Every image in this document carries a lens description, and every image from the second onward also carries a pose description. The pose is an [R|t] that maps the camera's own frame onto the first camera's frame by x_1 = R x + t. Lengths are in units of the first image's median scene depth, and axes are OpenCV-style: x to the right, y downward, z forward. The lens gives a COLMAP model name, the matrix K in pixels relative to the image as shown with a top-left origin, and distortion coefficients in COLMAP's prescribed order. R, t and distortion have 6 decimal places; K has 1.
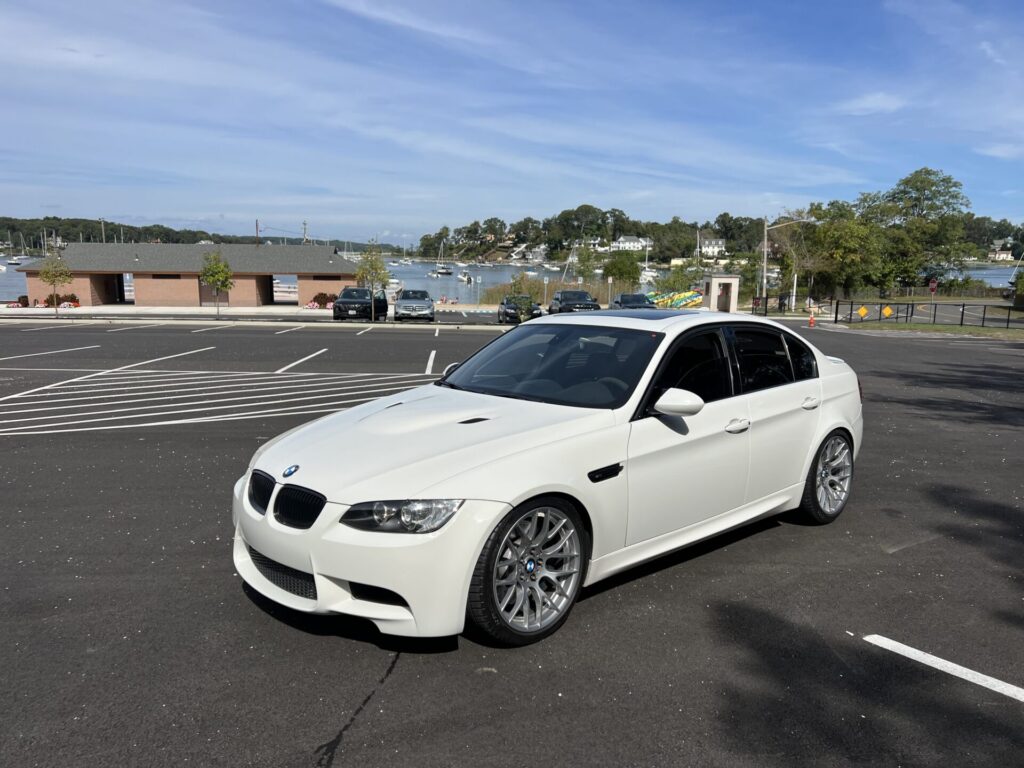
lens RADIAL K [[764.8, 0, 503.0], [0, 764.8, 385.6], [0, 0, 1]] dist [-0.004264, -0.010527]
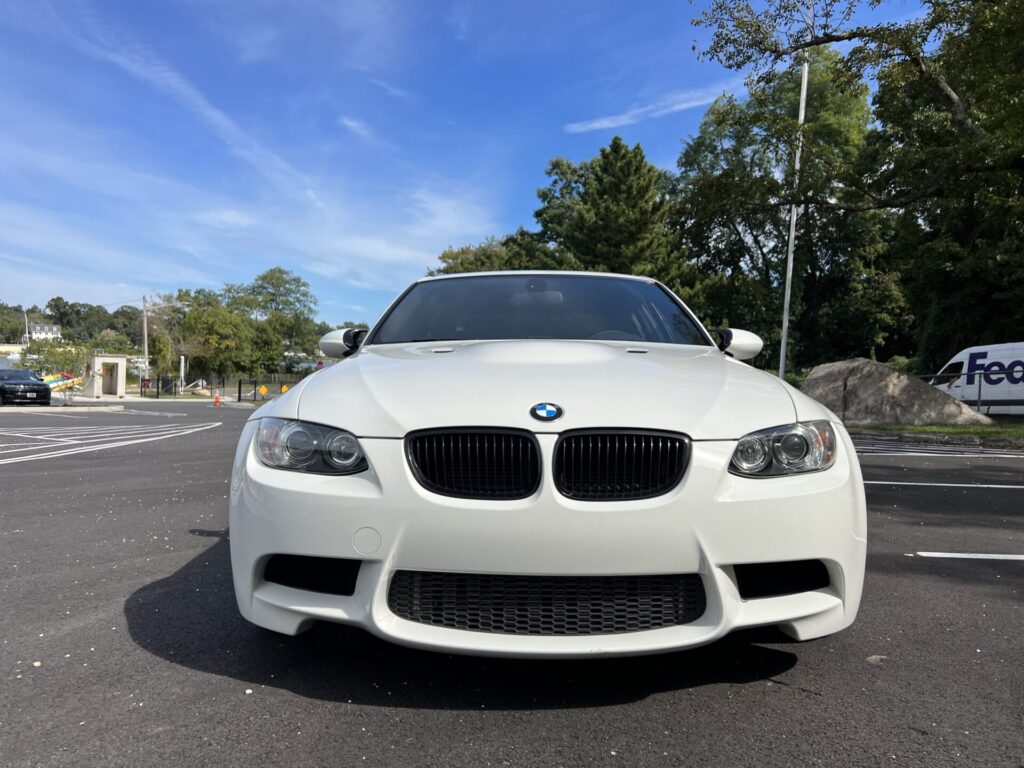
lens RADIAL K [[764.8, 0, 503.0], [0, 764.8, 385.6], [0, 0, 1]] dist [-0.004264, -0.010527]
pose [[0.676267, -0.000213, 0.736657, -0.043371], [0.092445, 0.992119, -0.084579, 0.008552], [-0.730833, 0.125299, 0.670957, 0.041878]]
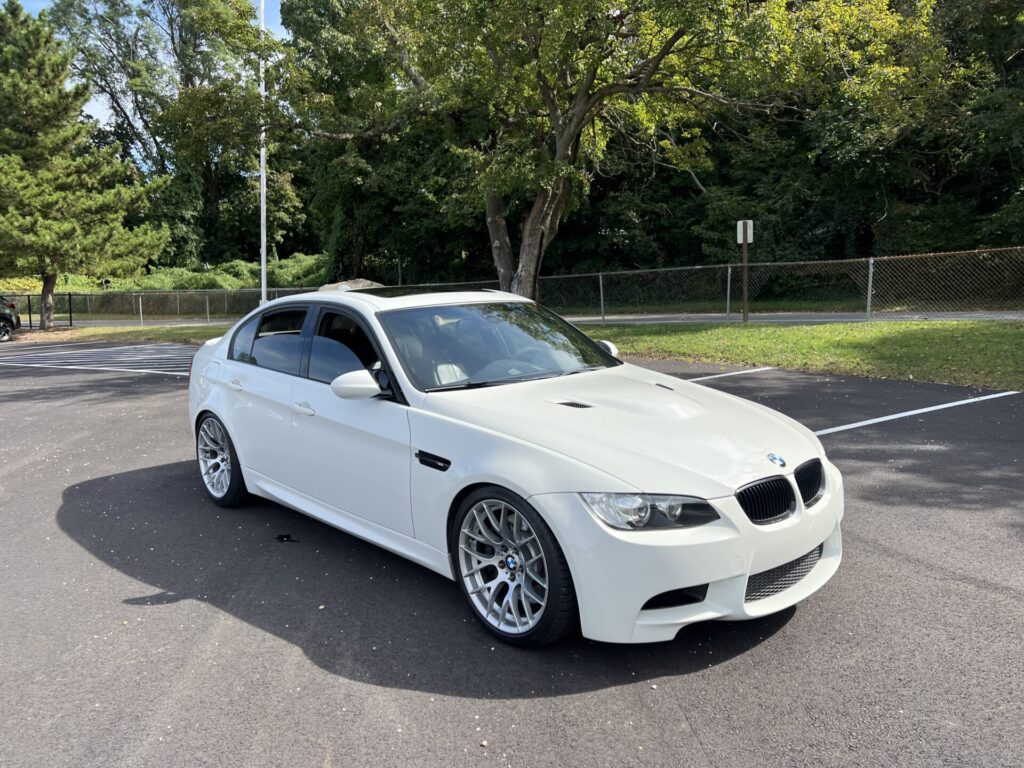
lens RADIAL K [[764.8, 0, 503.0], [0, 764.8, 385.6], [0, 0, 1]] dist [-0.004264, -0.010527]
pose [[-0.041167, -0.154366, 0.987156, -0.071677], [0.146153, 0.976436, 0.158784, -0.010416], [-0.988405, 0.150813, -0.017636, 0.083501]]
